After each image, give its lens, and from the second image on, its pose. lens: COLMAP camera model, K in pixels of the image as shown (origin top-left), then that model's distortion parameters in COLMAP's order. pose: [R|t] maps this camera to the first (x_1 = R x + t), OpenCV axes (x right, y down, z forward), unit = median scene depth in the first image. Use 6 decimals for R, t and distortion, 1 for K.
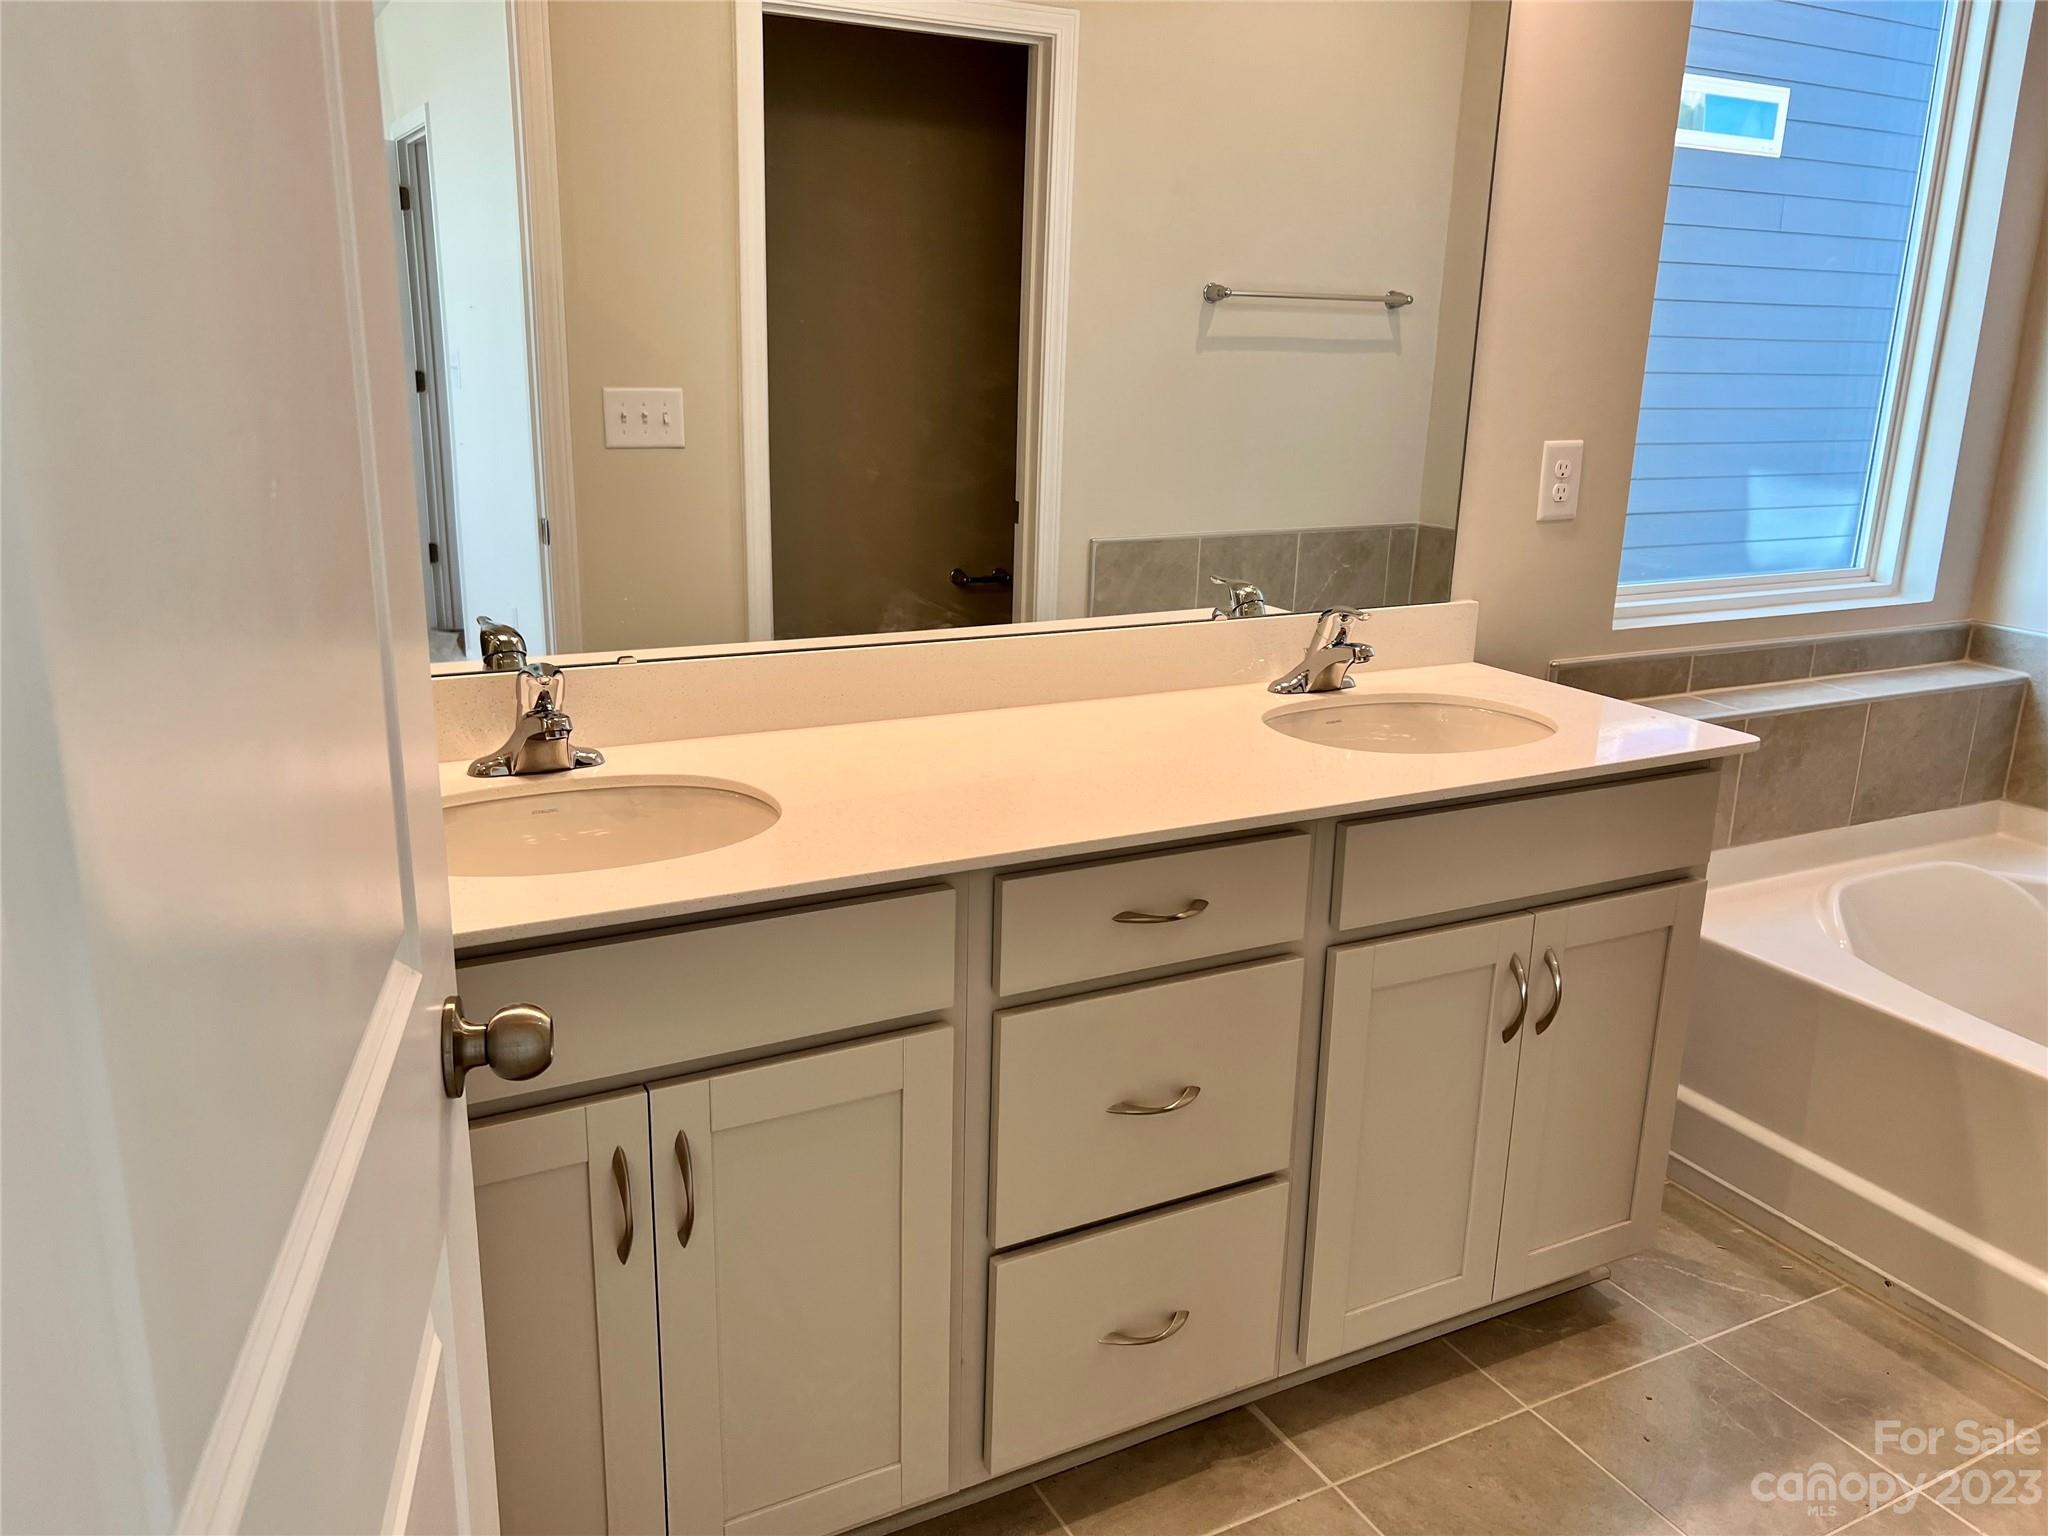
lens RADIAL K [[1544.7, 0, 1022.5], [0, 1544.7, 759.4], [0, 0, 1]] dist [0.033453, -0.023784]
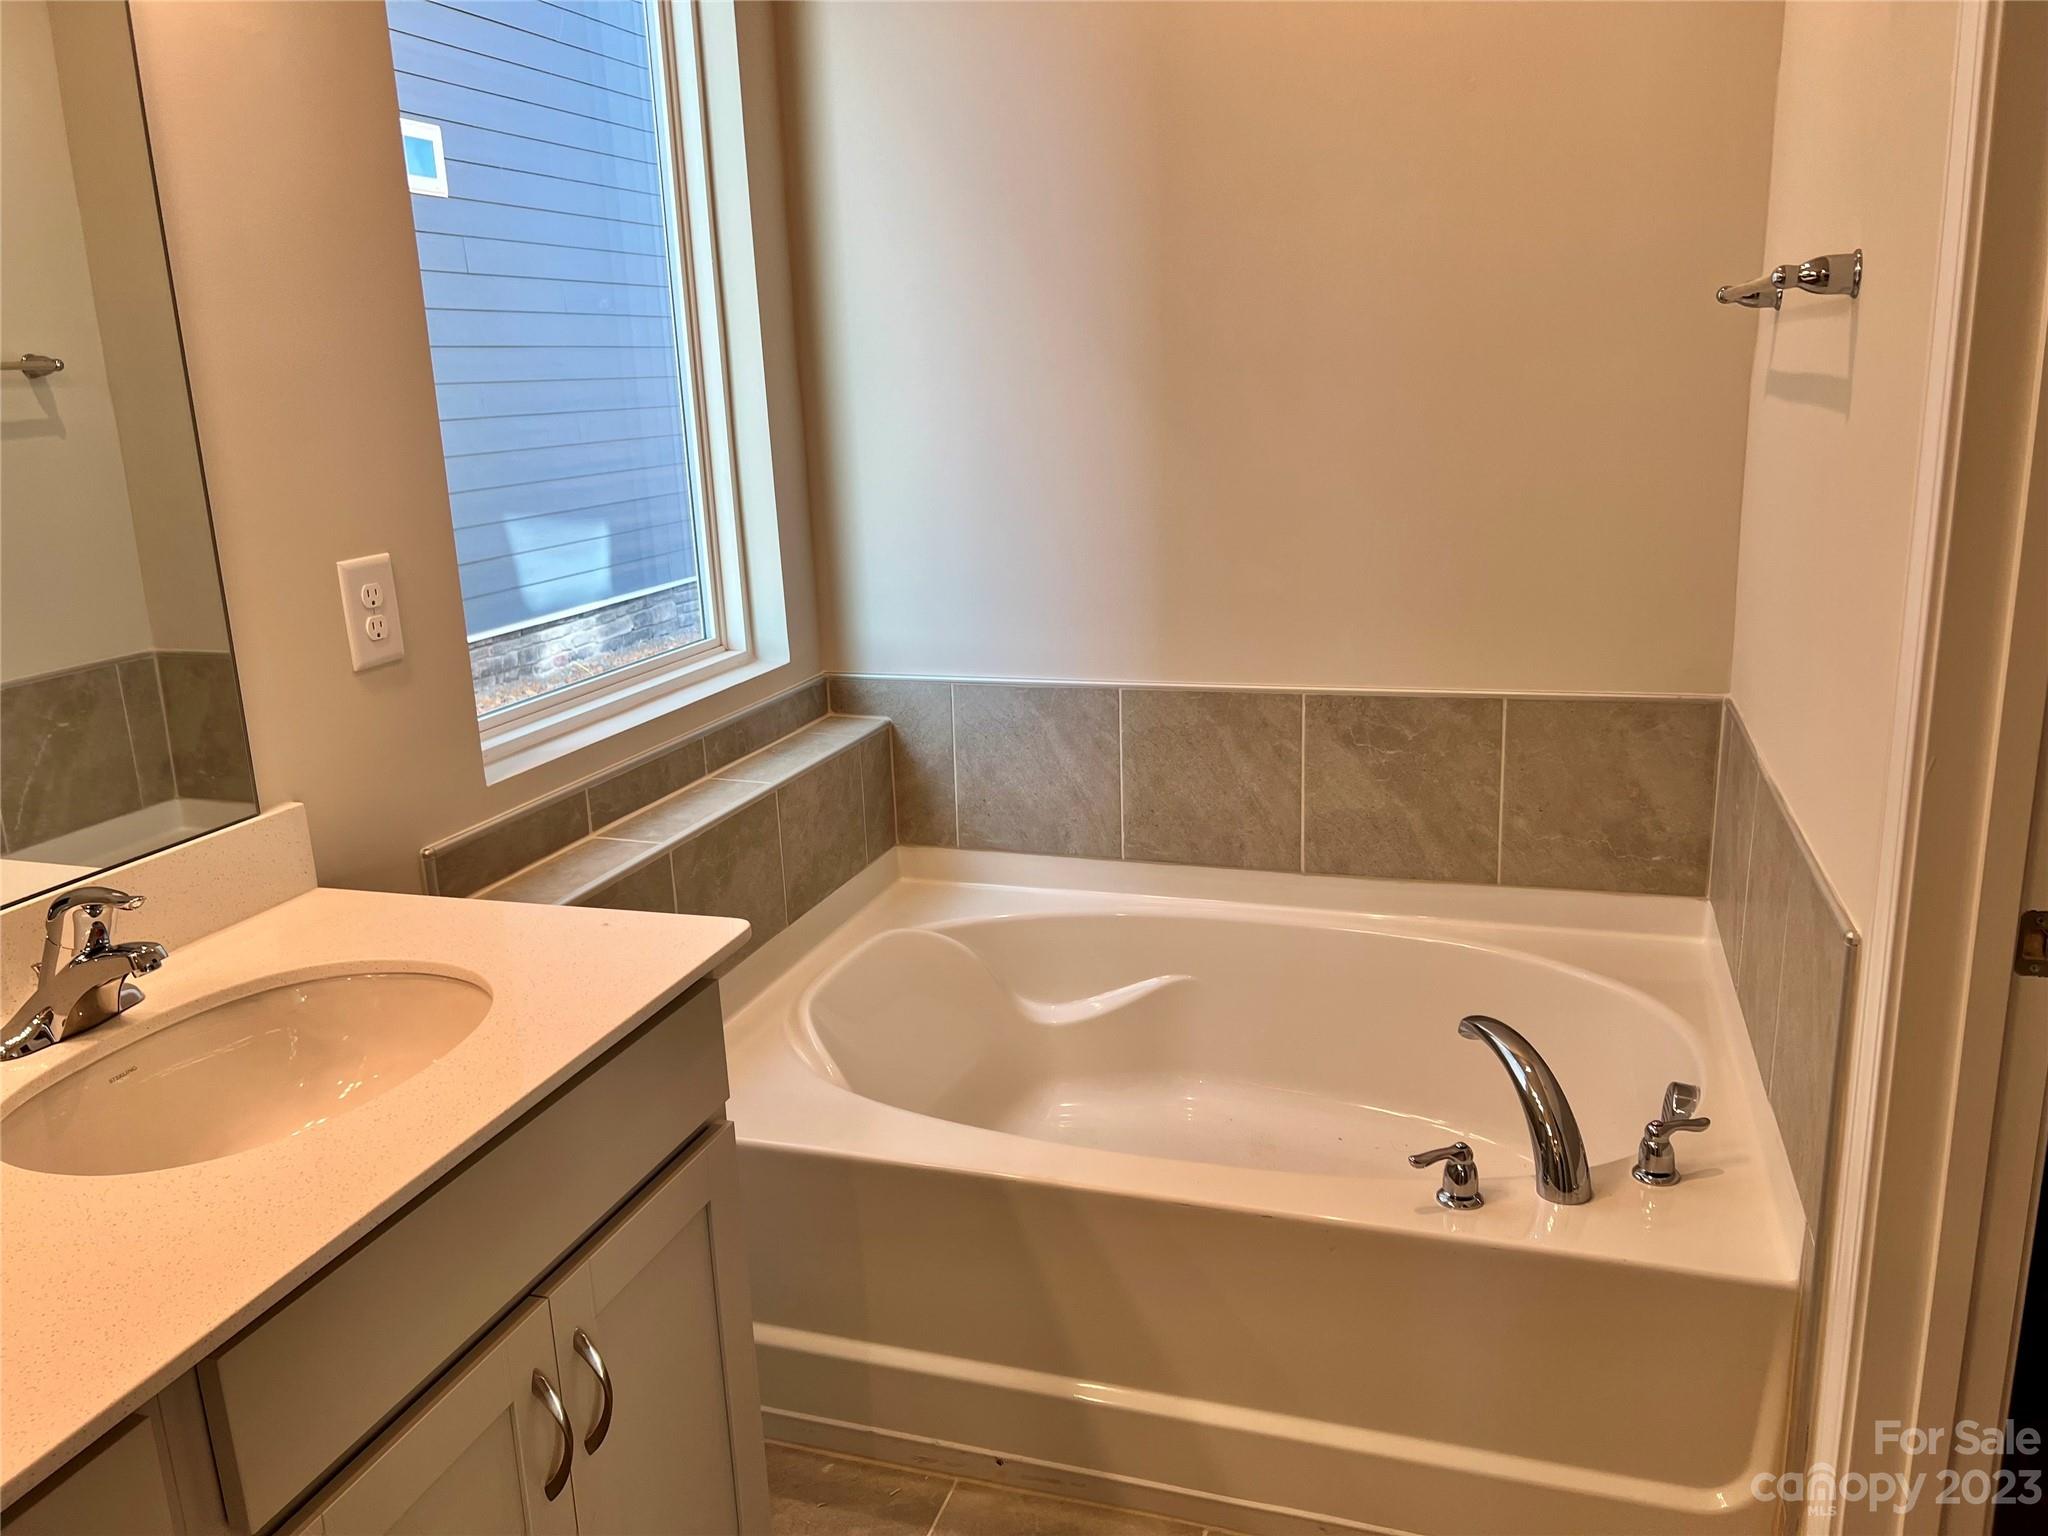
lens RADIAL K [[1544.7, 0, 1027.1], [0, 1544.7, 731.0], [0, 0, 1]] dist [0.033453, -0.023784]
pose [[0.709448, -0.215092, 0.671132, 0.059205], [0.242257, 0.968688, 0.054368, -0.083621], [-0.661812, 0.124015, 0.739341, 0.245881]]
